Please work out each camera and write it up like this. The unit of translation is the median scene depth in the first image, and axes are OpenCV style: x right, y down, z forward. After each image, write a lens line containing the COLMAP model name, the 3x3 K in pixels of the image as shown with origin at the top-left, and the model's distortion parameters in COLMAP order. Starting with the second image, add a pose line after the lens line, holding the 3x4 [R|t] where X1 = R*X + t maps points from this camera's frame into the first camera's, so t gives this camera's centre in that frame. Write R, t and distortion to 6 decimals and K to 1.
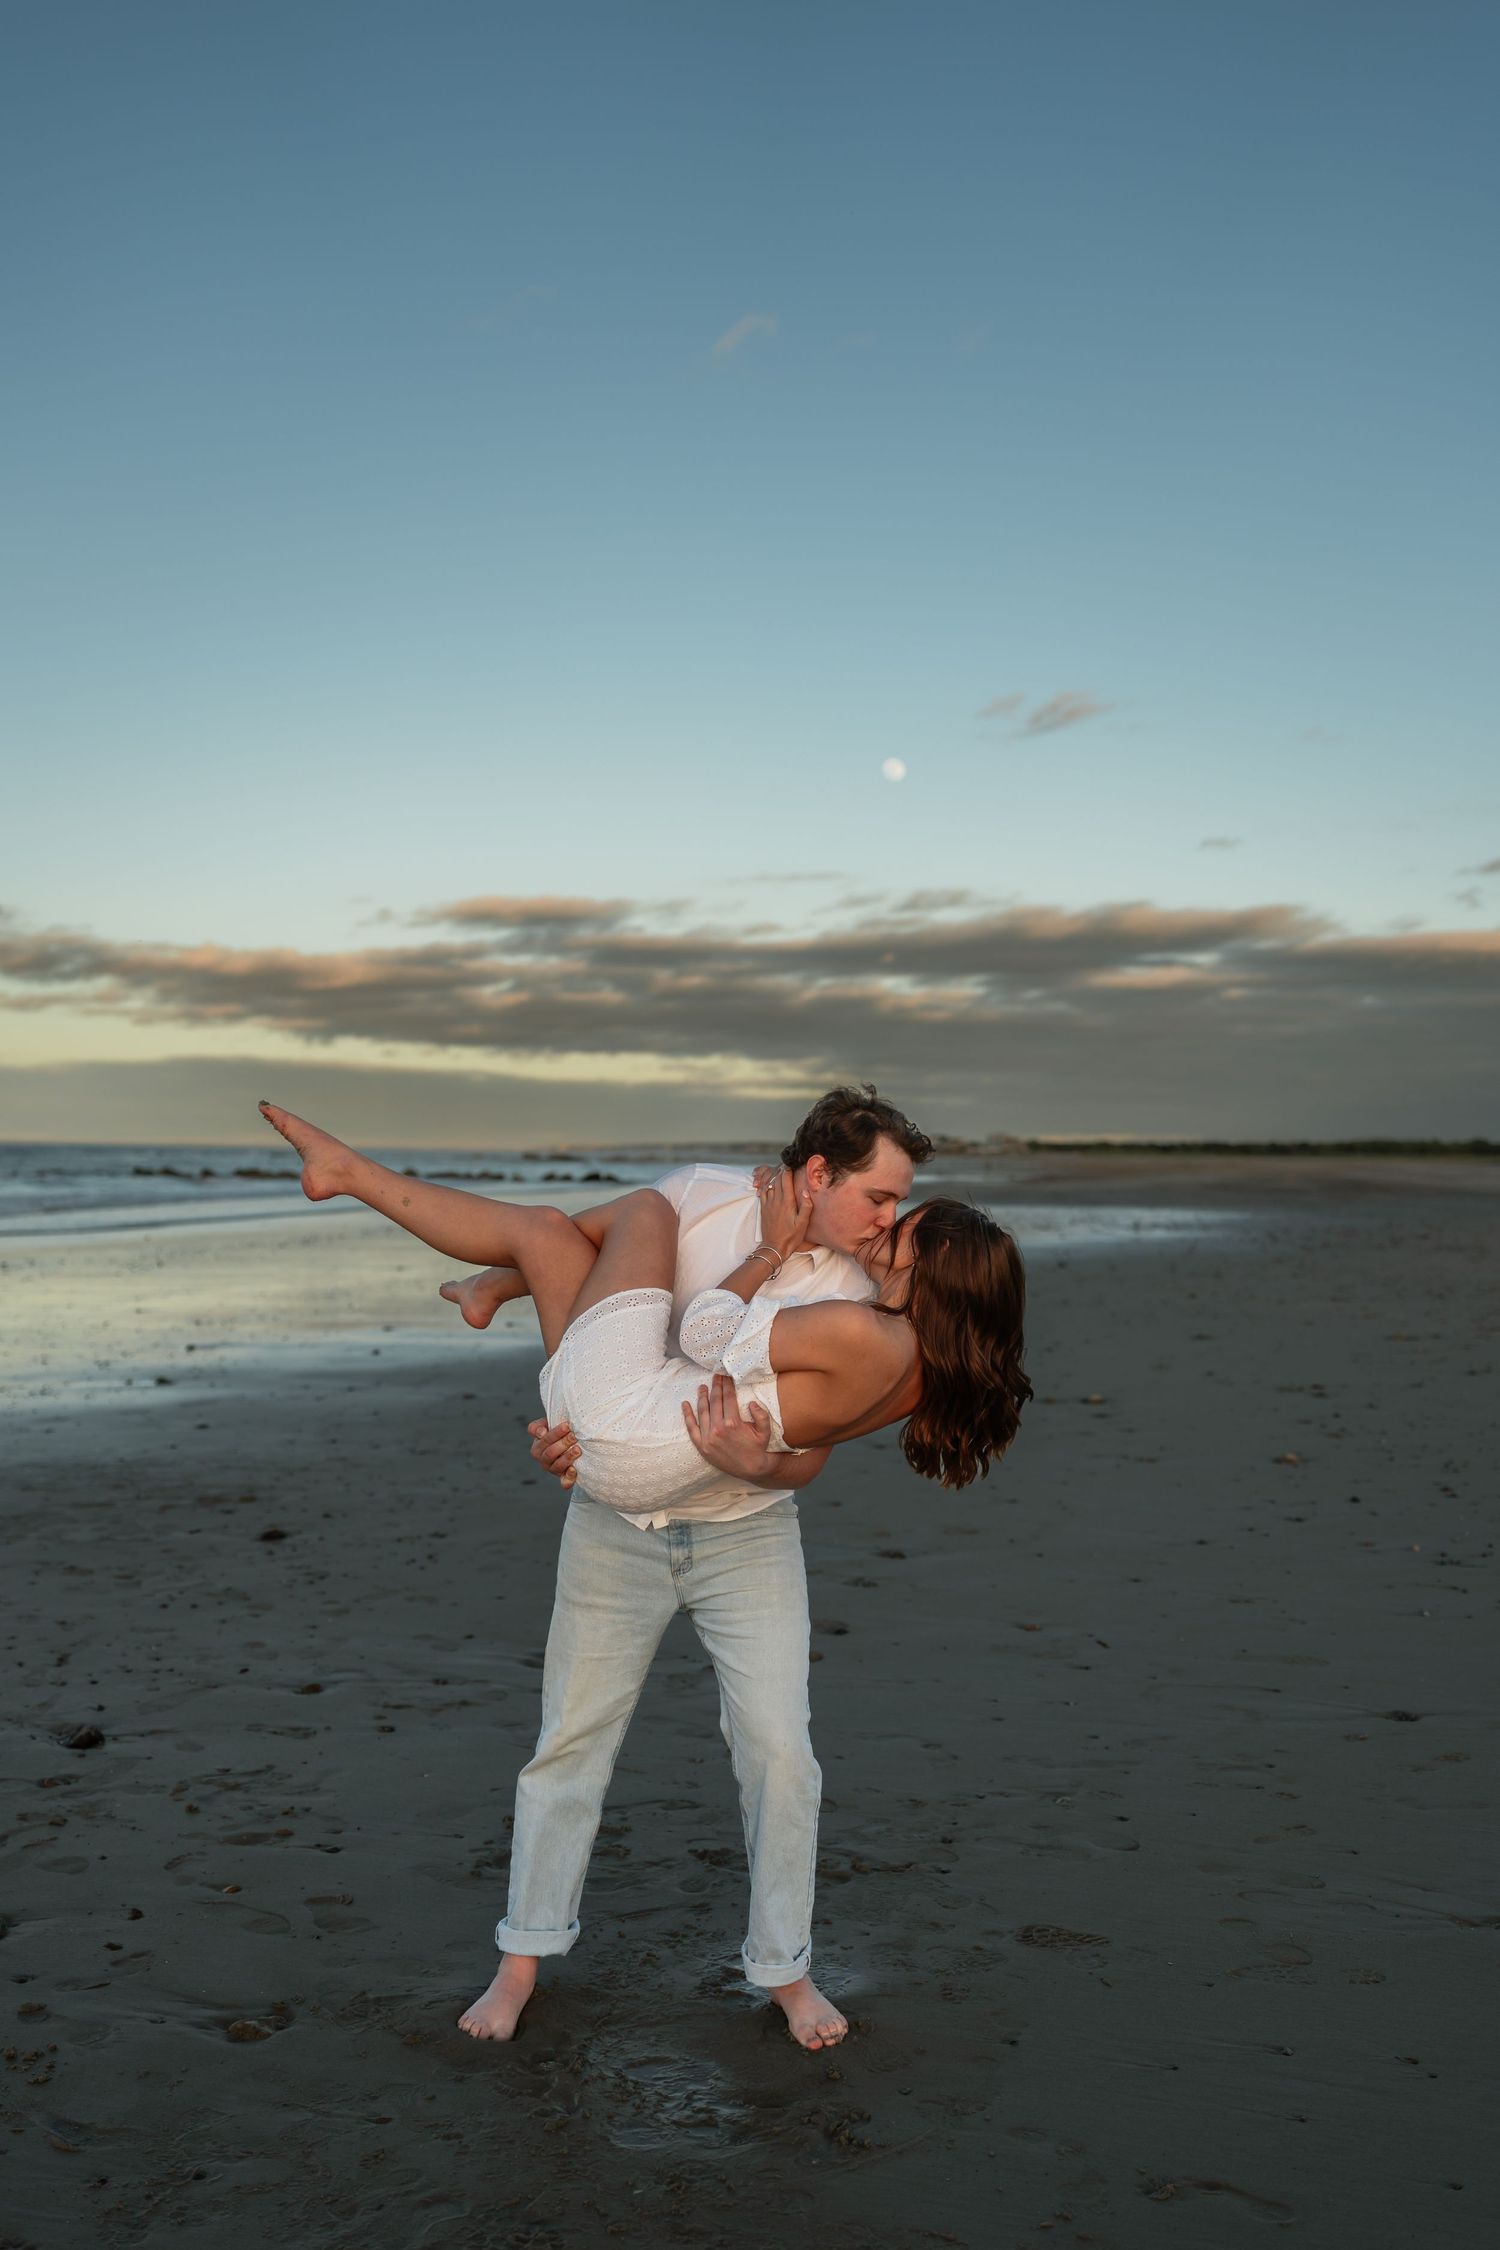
lens RADIAL K [[1920.3, 0, 750.4], [0, 1920.3, 1123.8], [0, 0, 1]] dist [-0.006151, -0.002723]
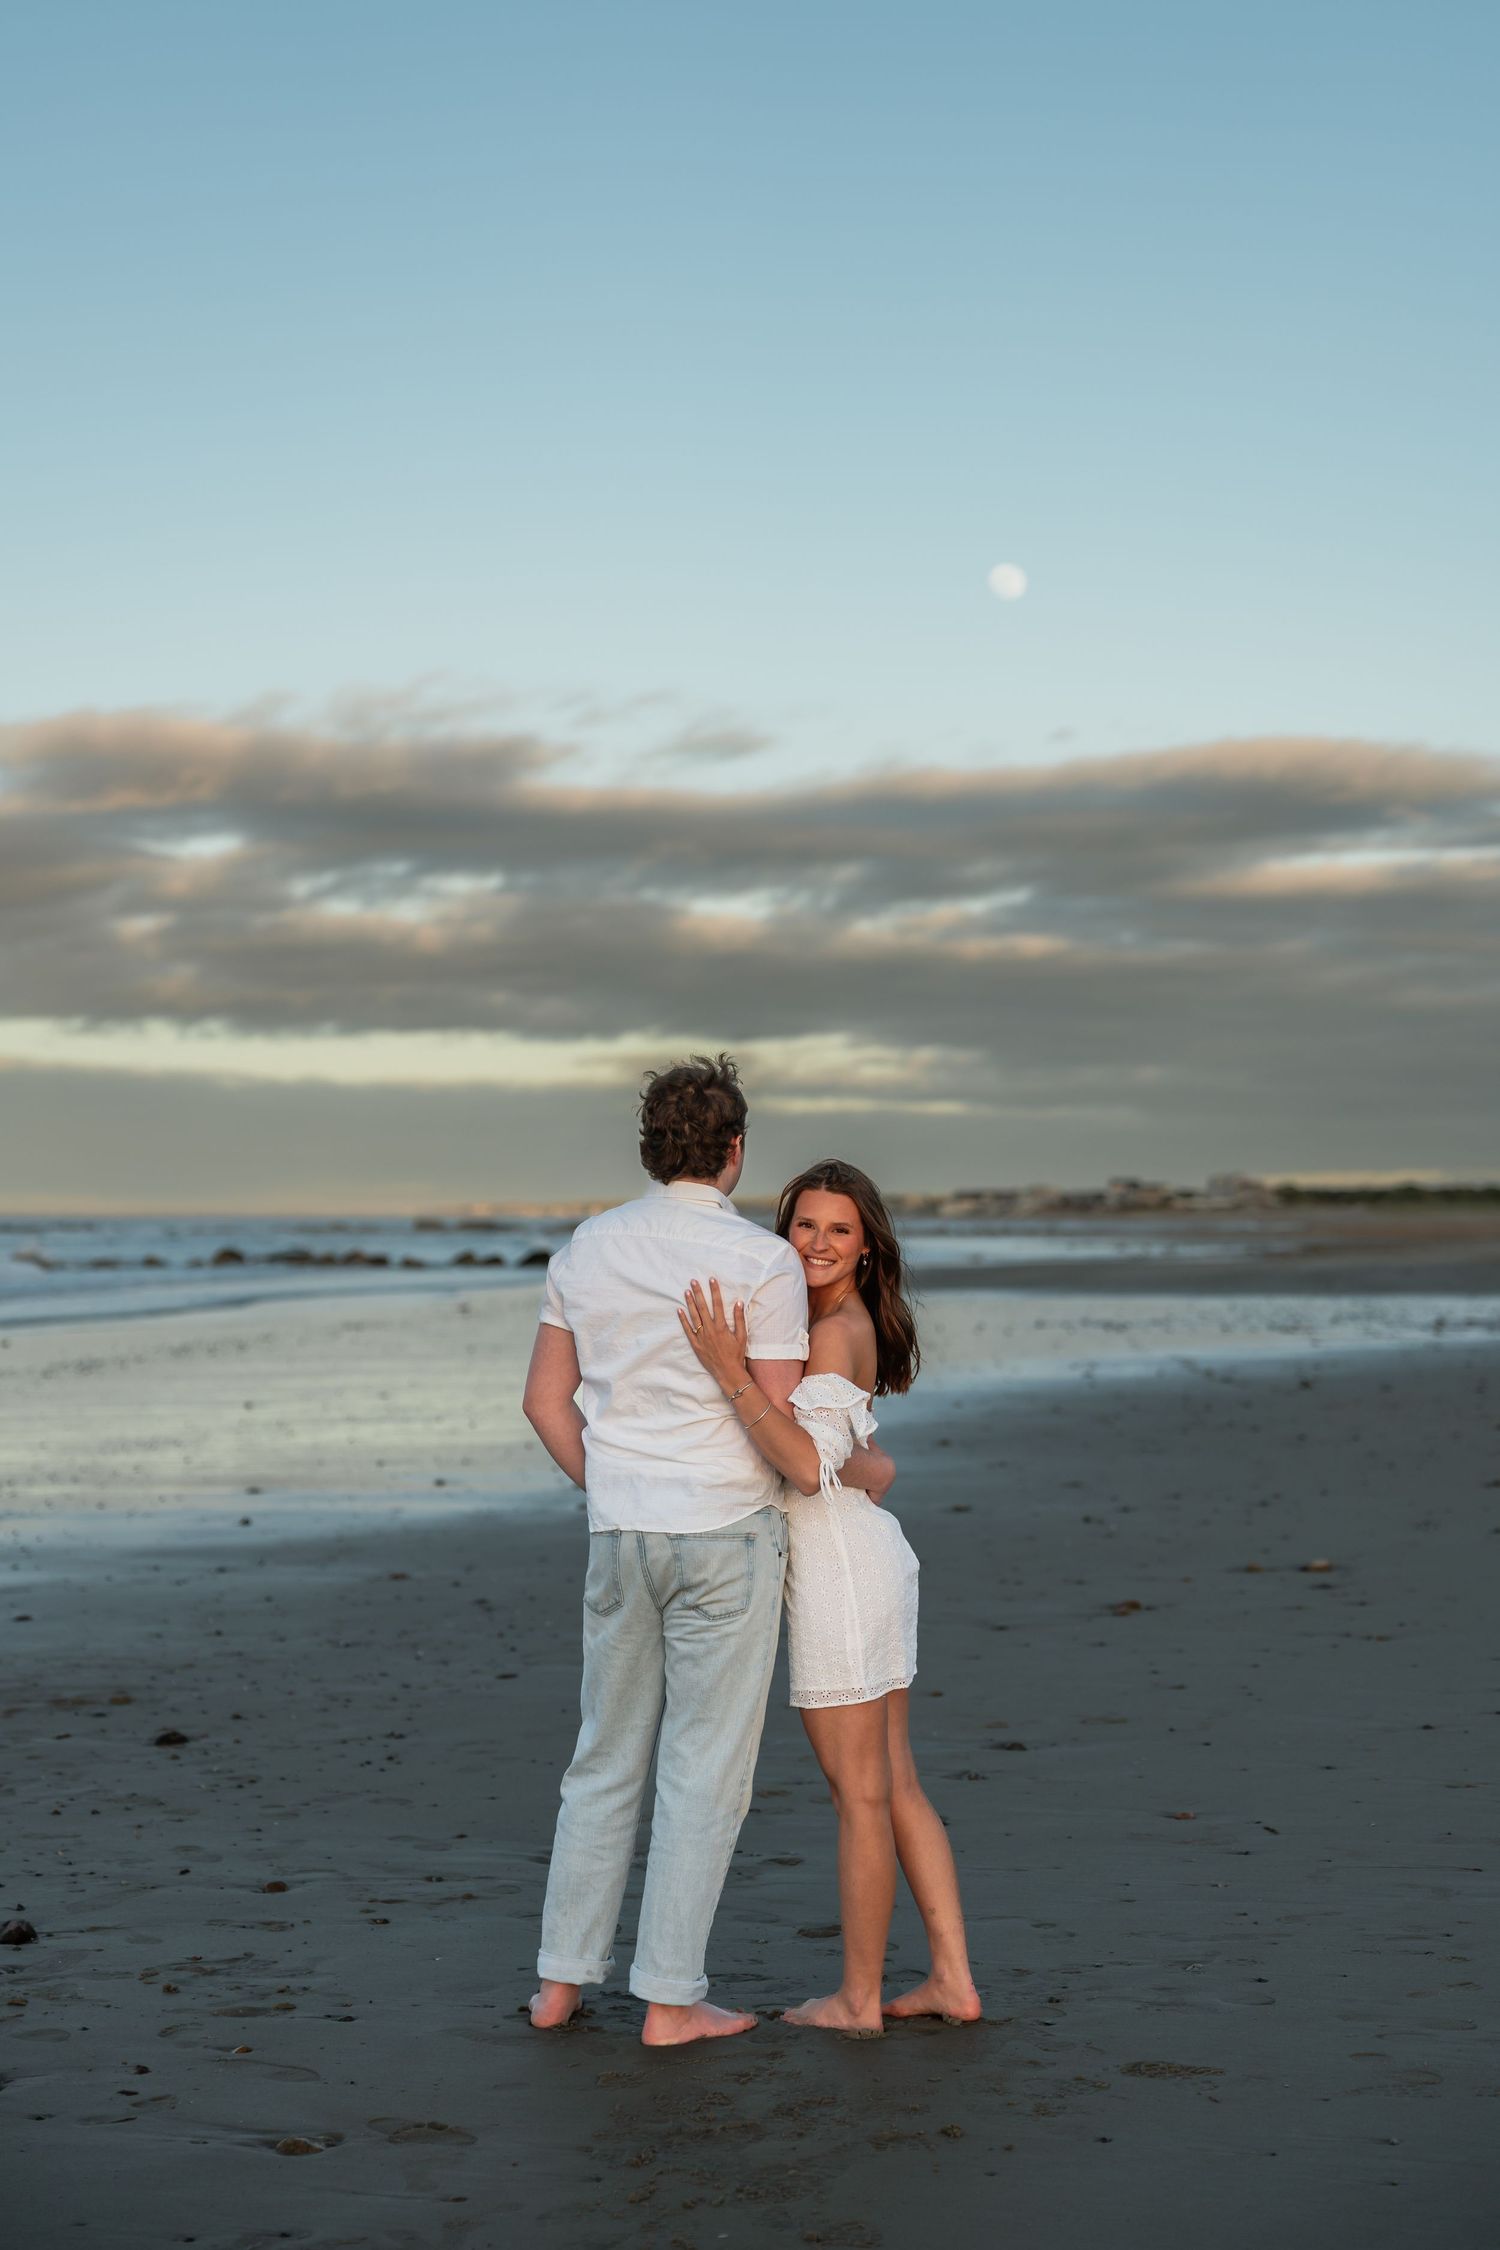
lens RADIAL K [[3308.8, 0, 748.3], [0, 3308.8, 1126.6], [0, 0, 1]] dist [-0.038748, 0.000000]
pose [[0.999761, -0.014842, -0.016032, -0.003178], [0.014659, 0.999826, -0.011501, -0.003165], [0.016200, 0.011263, 0.999805, -0.276892]]
